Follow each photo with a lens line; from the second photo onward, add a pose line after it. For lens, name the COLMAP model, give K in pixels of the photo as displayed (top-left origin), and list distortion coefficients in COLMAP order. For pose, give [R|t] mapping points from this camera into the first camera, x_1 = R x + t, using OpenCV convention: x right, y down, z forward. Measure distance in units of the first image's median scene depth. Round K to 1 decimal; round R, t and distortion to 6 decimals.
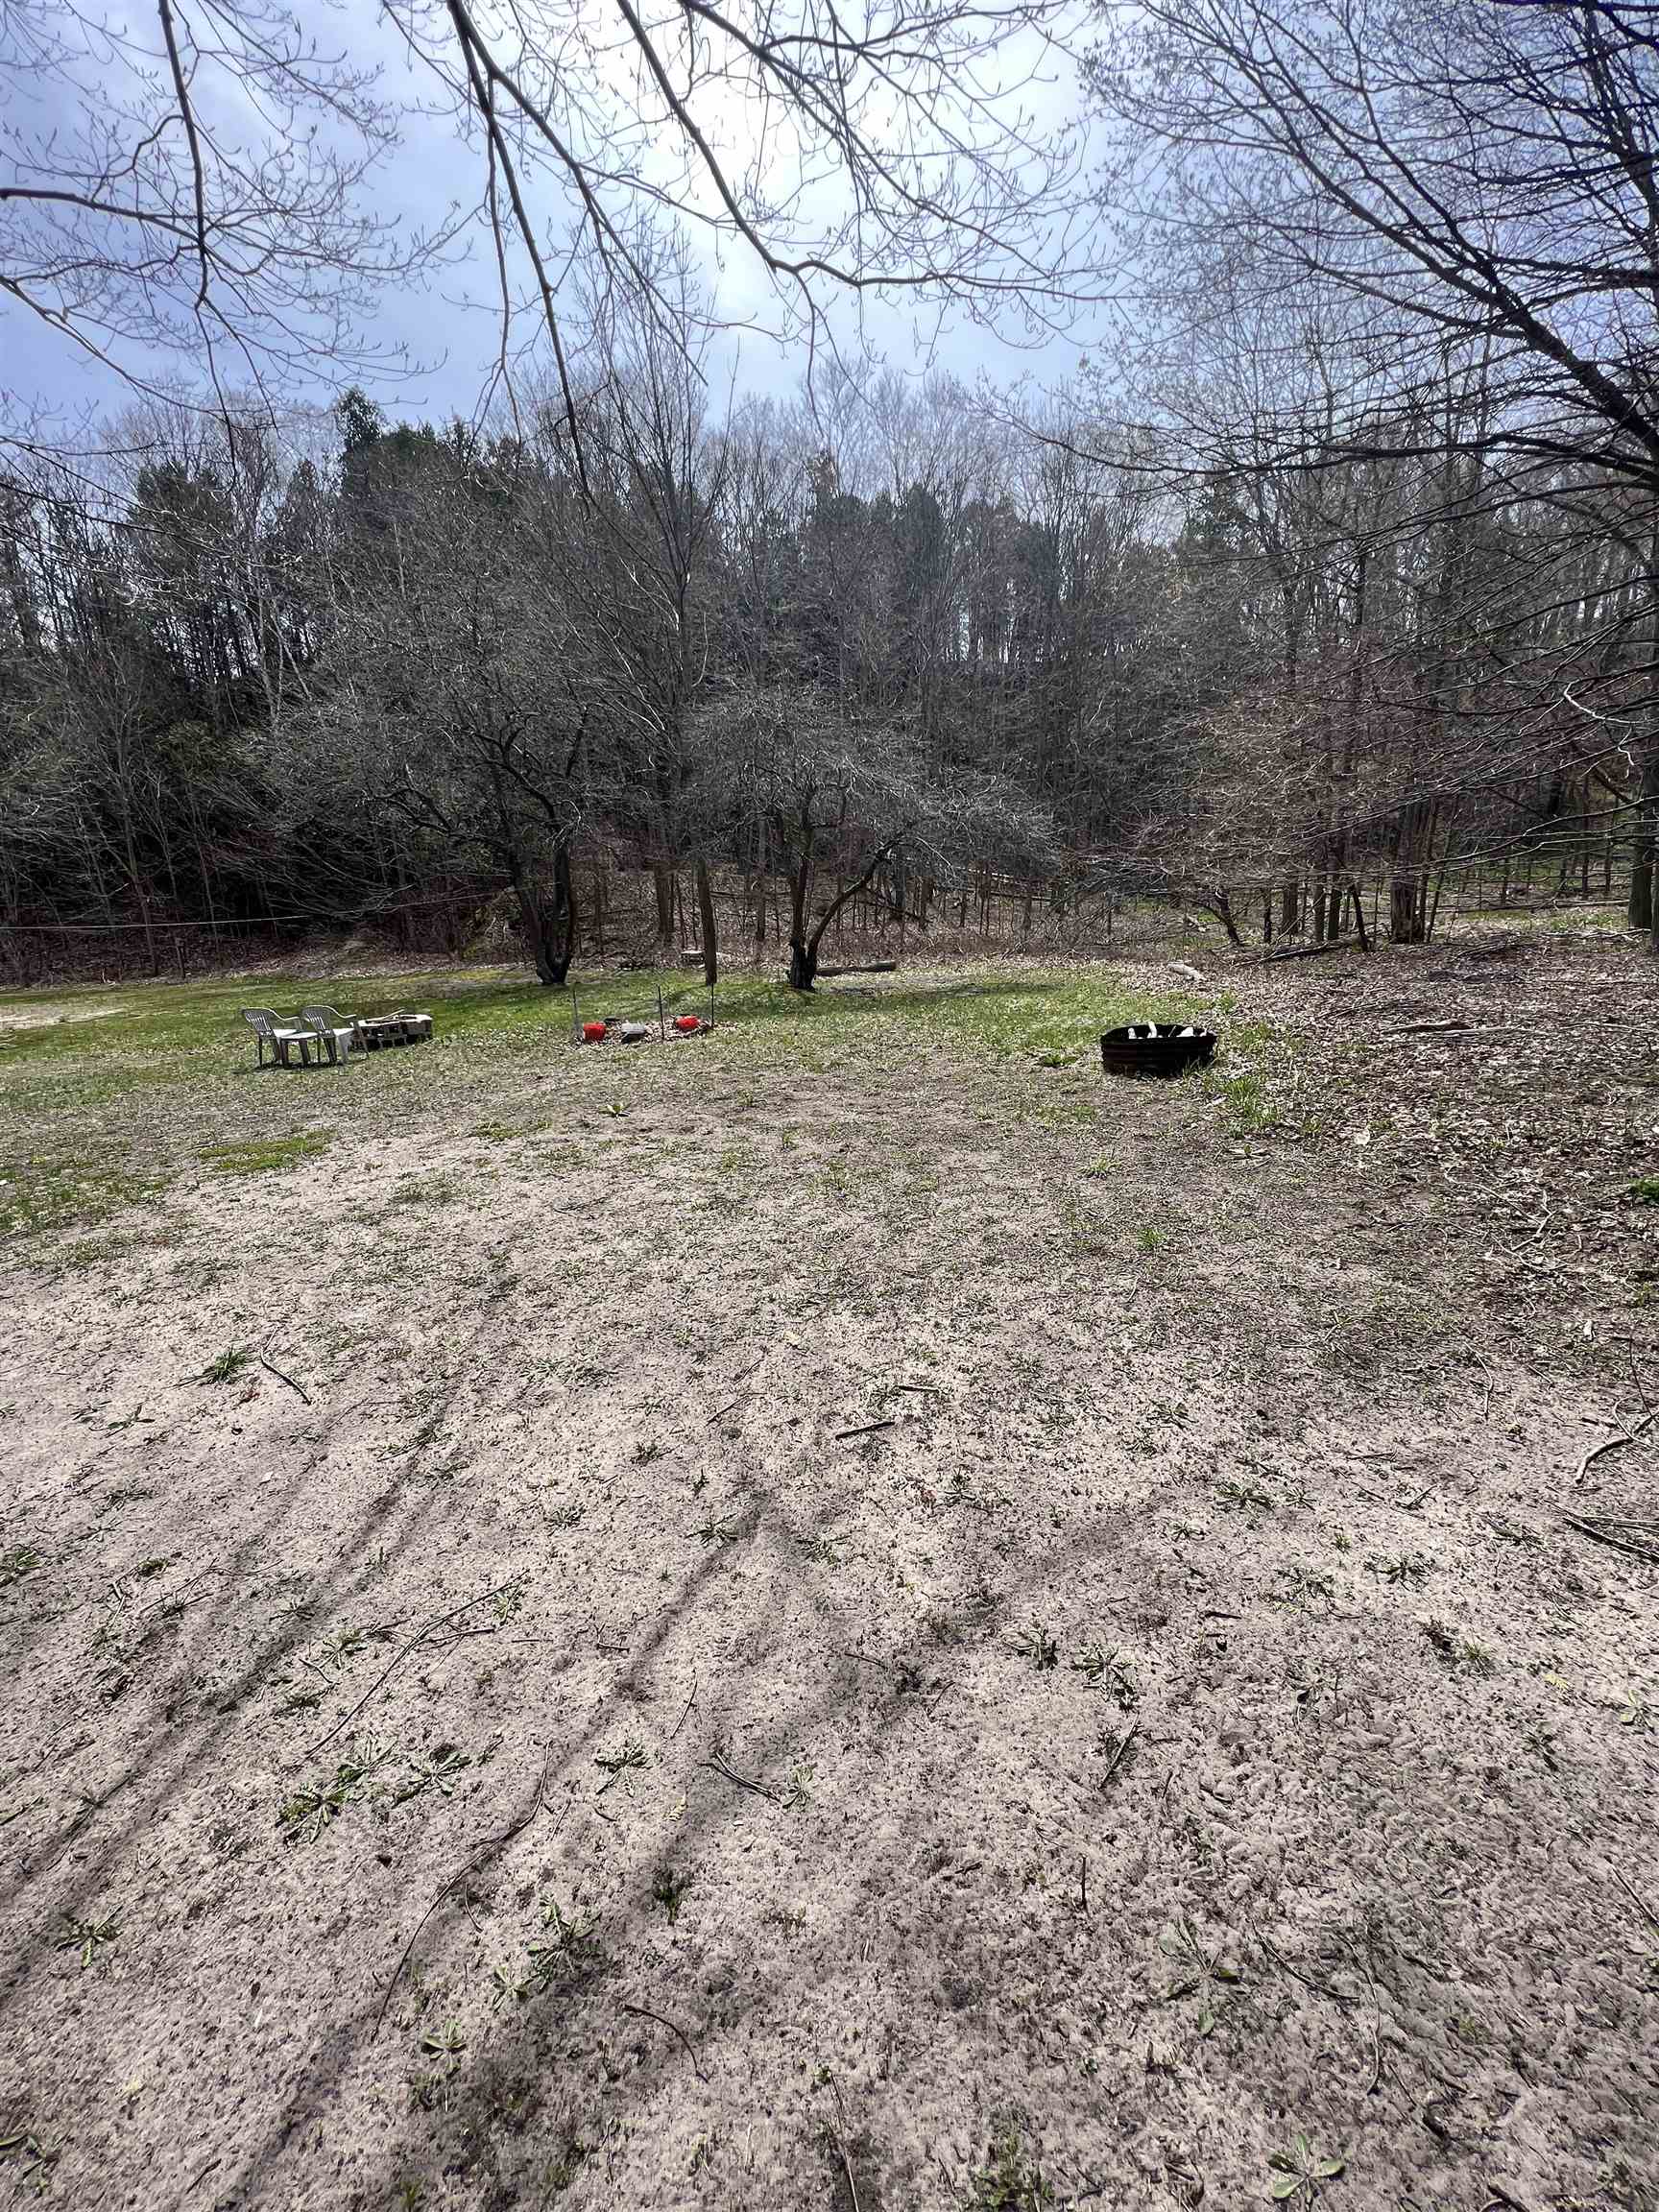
lens RADIAL K [[881.6, 0, 827.9], [0, 881.6, 1105.7], [0, 0, 1]] dist [0.000732, -0.000157]
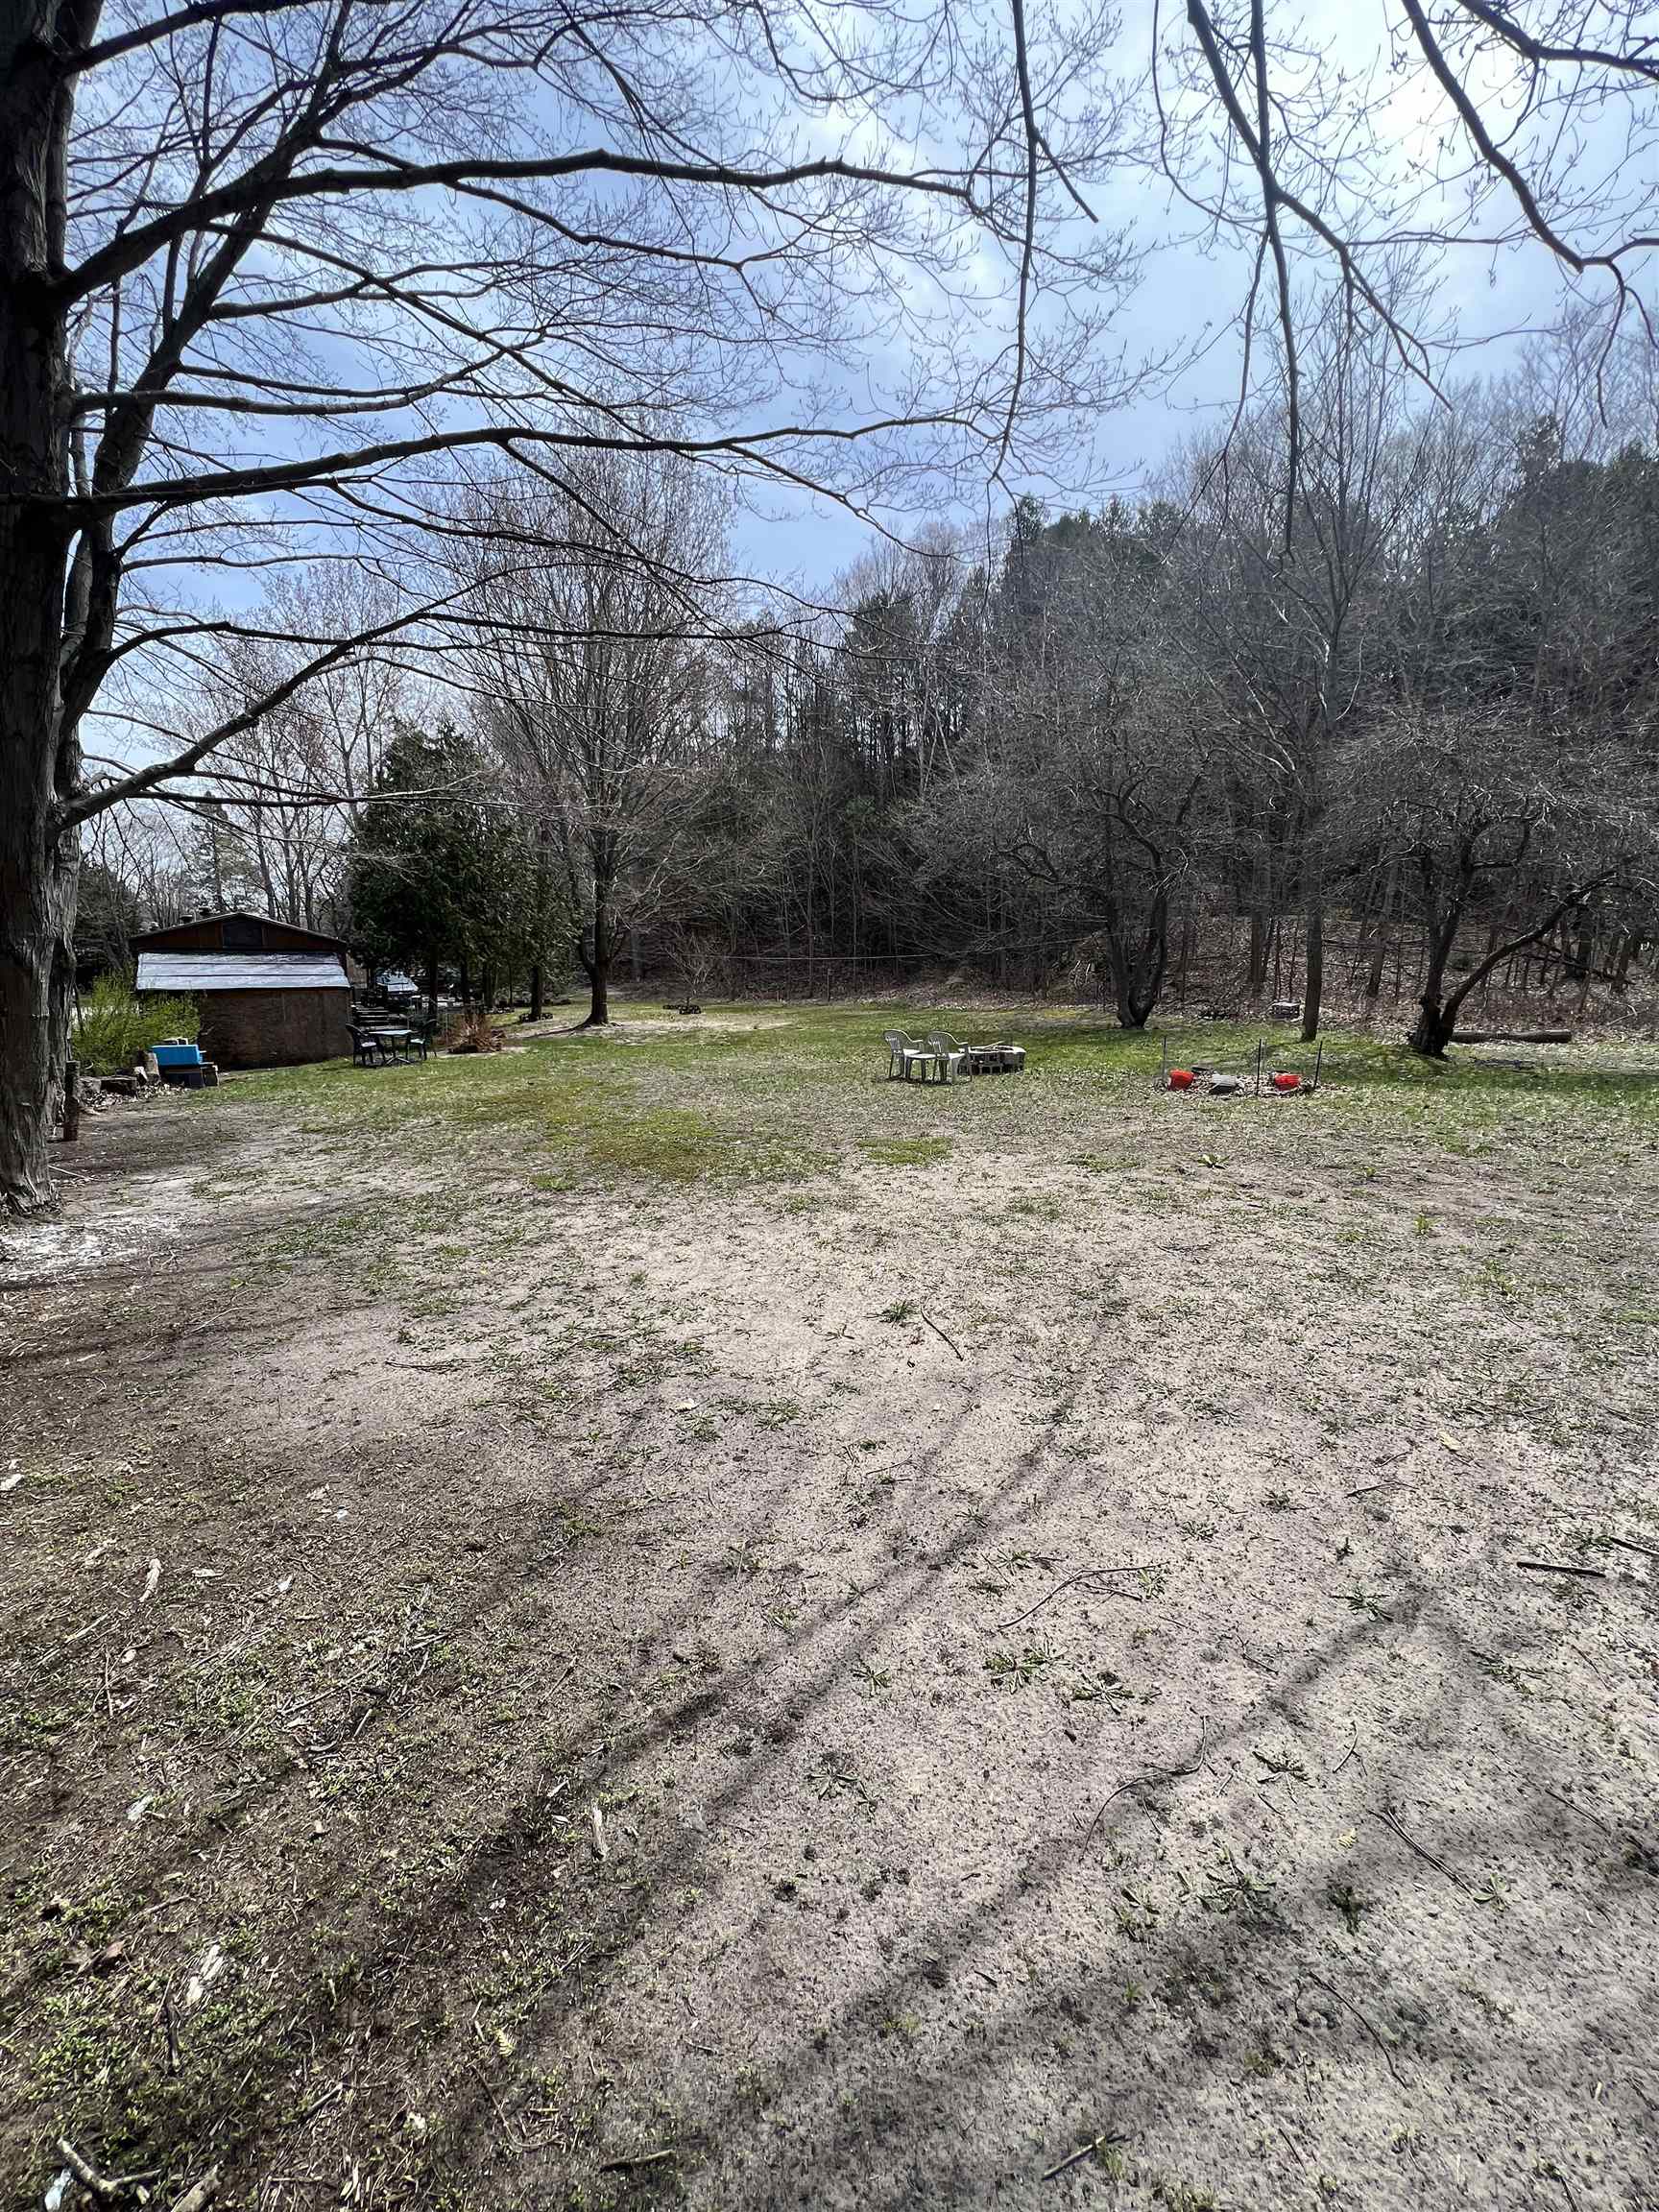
lens RADIAL K [[881.6, 0, 831.1], [0, 881.6, 1107.9], [0, 0, 1]] dist [0.000732, -0.000157]
pose [[0.817933, 0.125150, -0.561536, -0.086129], [-0.150209, 0.988653, 0.001548, 0.017942], [0.555358, 0.083082, 0.827451, -0.118618]]
